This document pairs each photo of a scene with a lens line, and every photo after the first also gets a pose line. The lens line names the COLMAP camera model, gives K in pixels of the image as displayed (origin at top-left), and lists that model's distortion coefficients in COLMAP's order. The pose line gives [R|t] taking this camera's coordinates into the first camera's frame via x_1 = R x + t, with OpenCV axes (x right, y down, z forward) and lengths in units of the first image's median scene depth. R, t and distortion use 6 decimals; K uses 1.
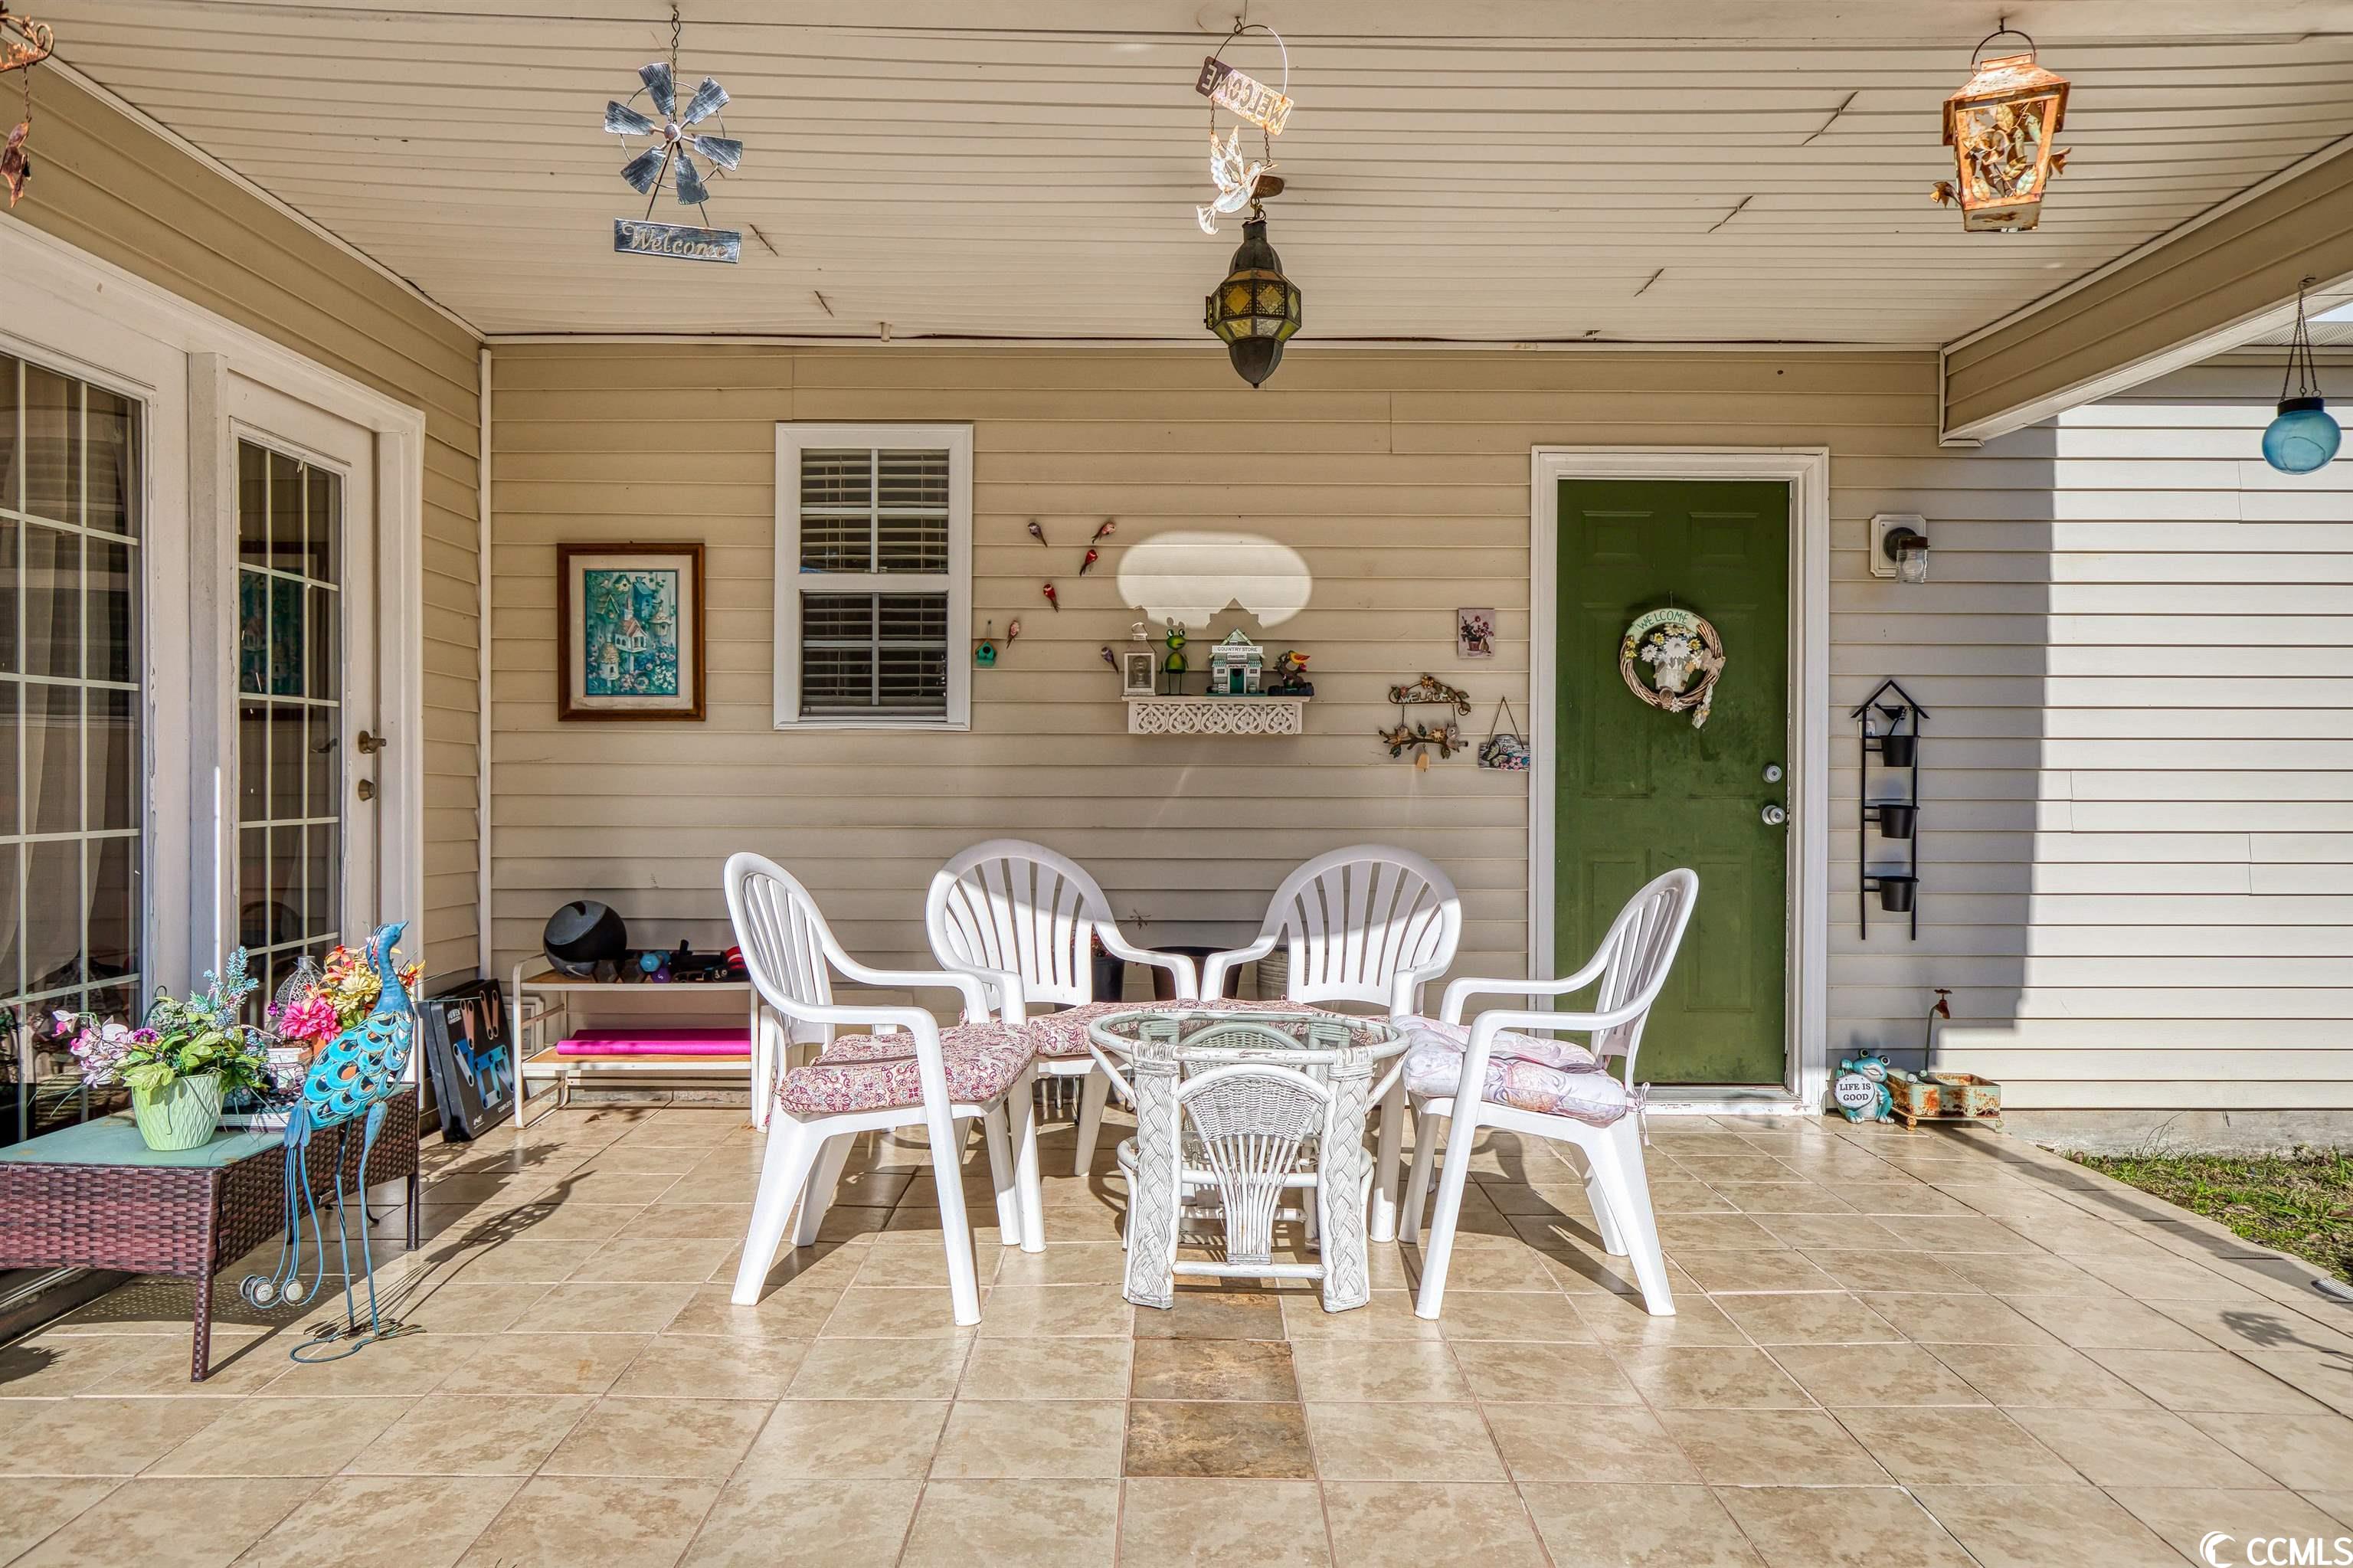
lens RADIAL K [[1639.8, 0, 1176.5], [0, 1639.8, 779.7], [0, 0, 1]] dist [0.006695, 0.002887]
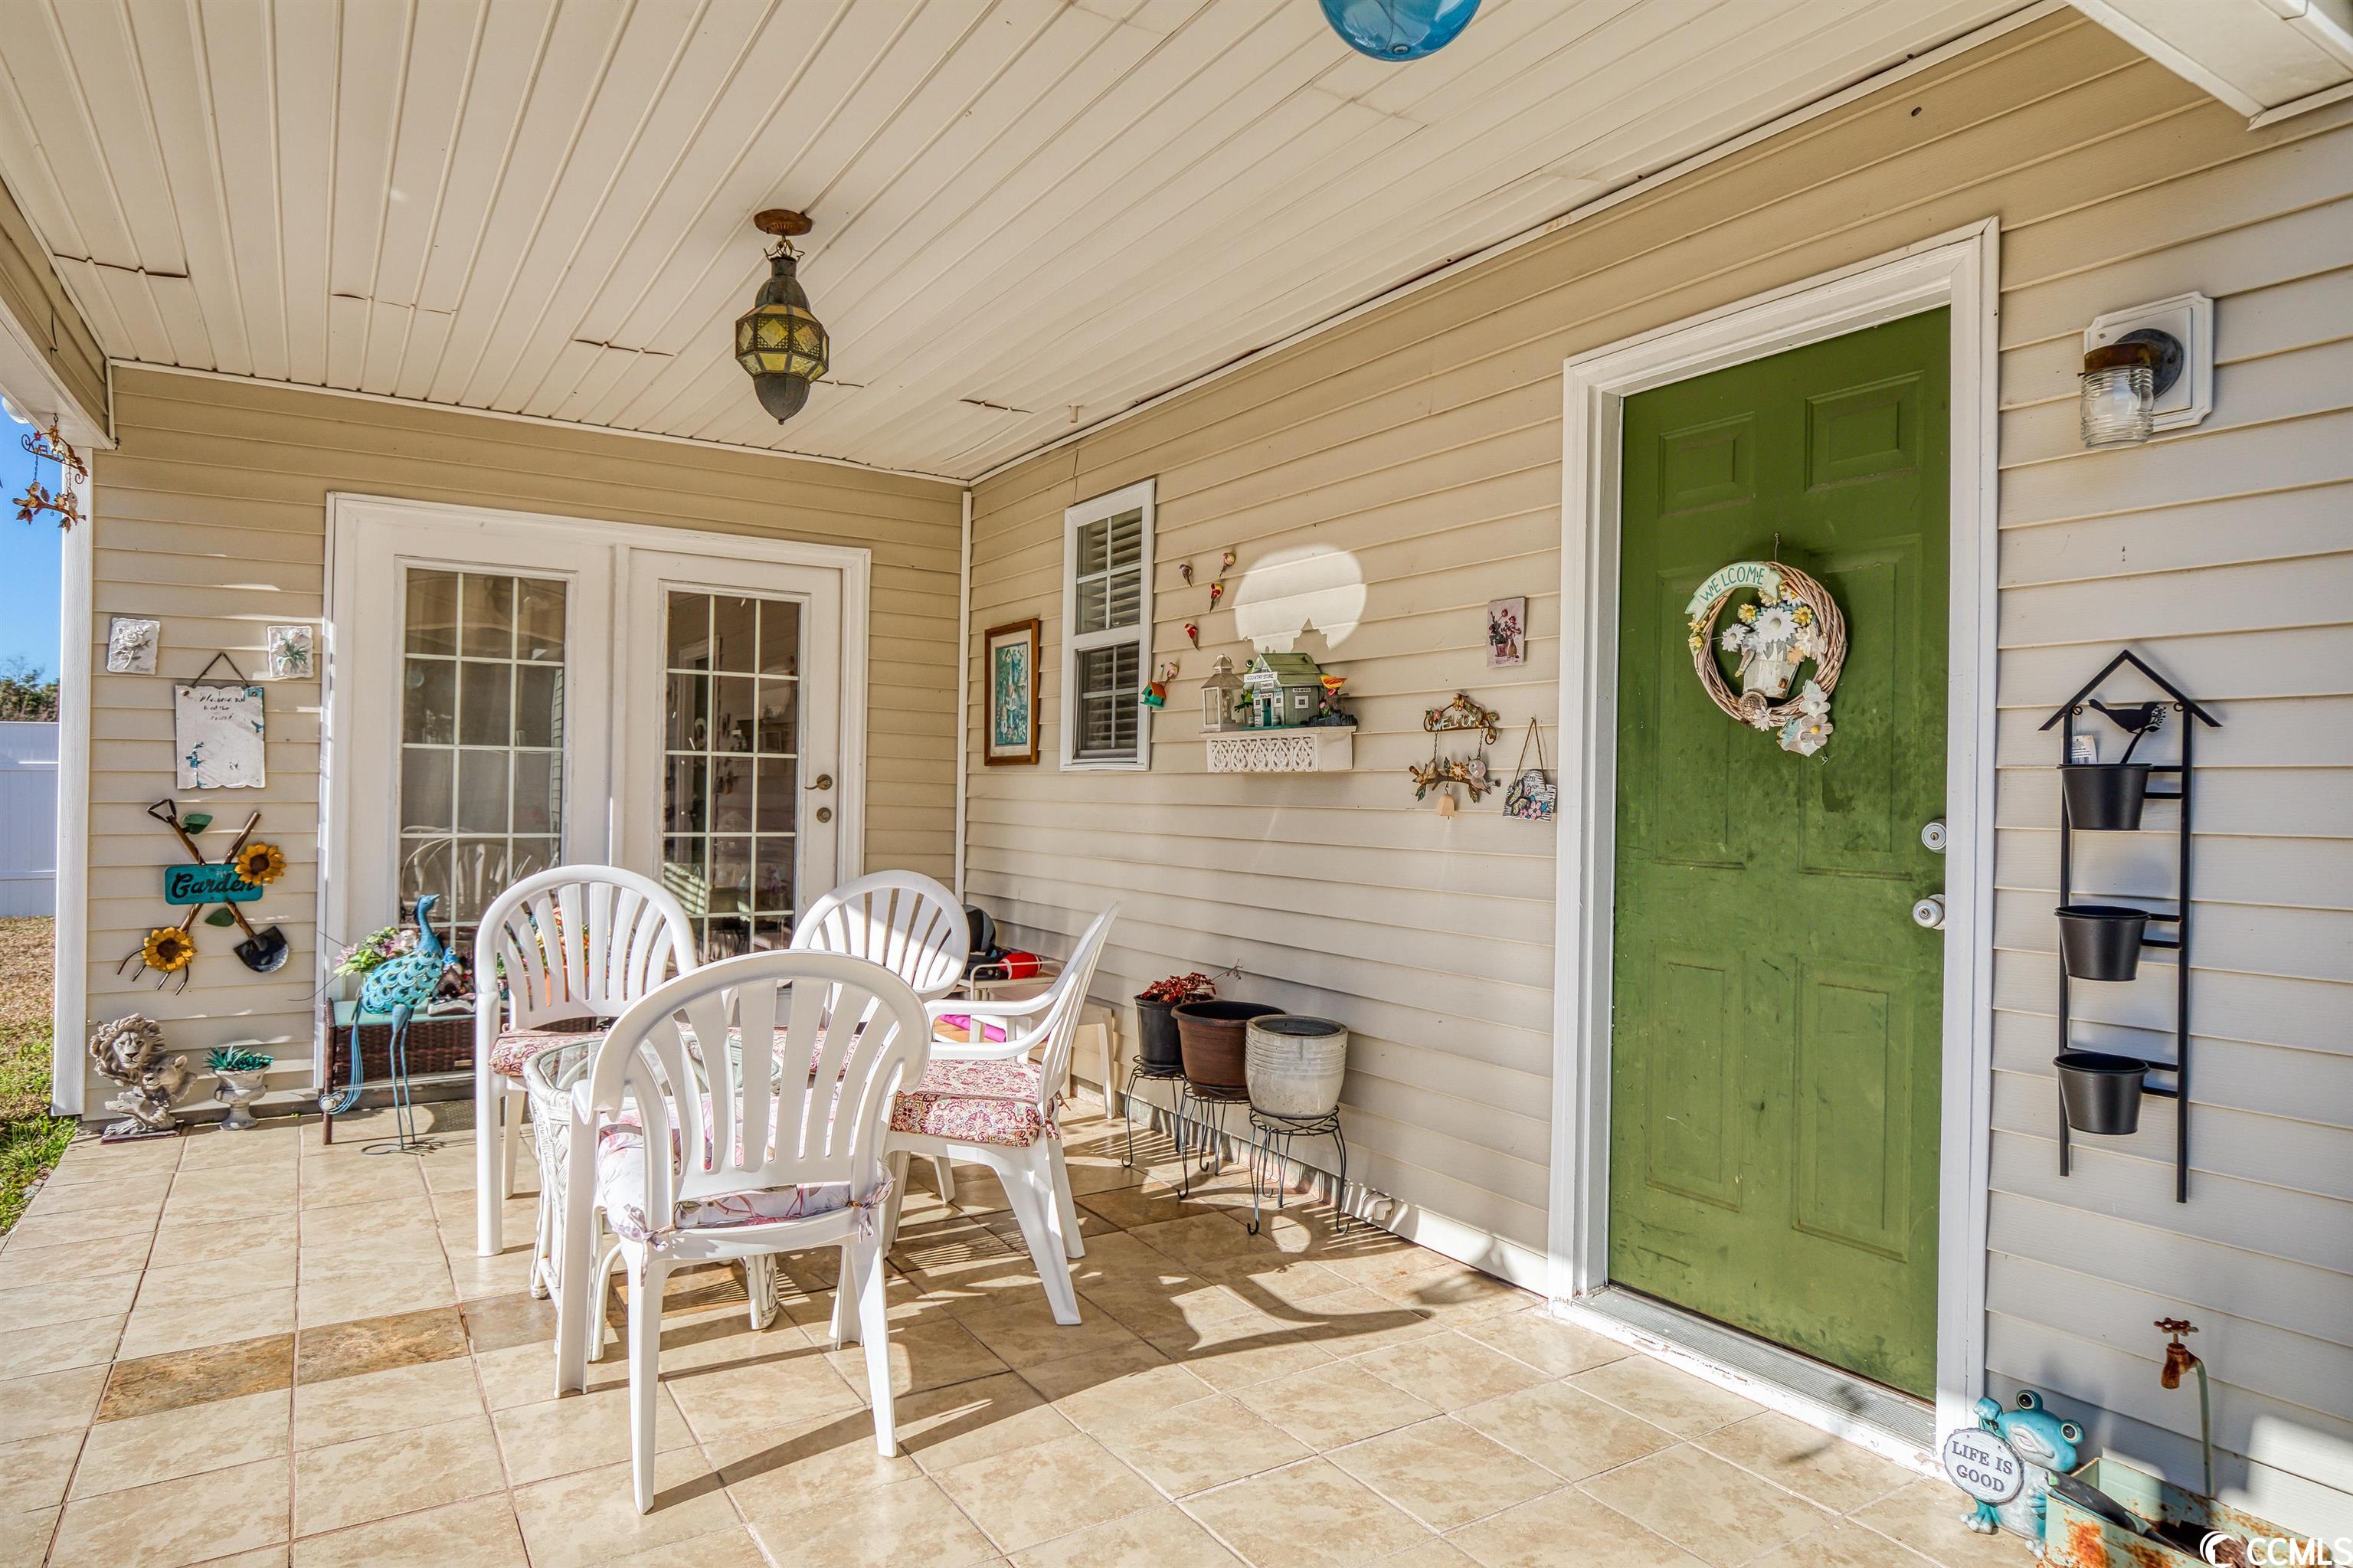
lens RADIAL K [[1384.7, 0, 1179.4], [0, 1384.7, 783.3], [0, 0, 1]] dist [-0.015385, 0.008383]
pose [[0.526632, -0.000865, -0.850093, 0.632436], [-0.019582, 0.999722, -0.013148, -0.010664], [0.849868, 0.023570, 0.526469, 0.550943]]
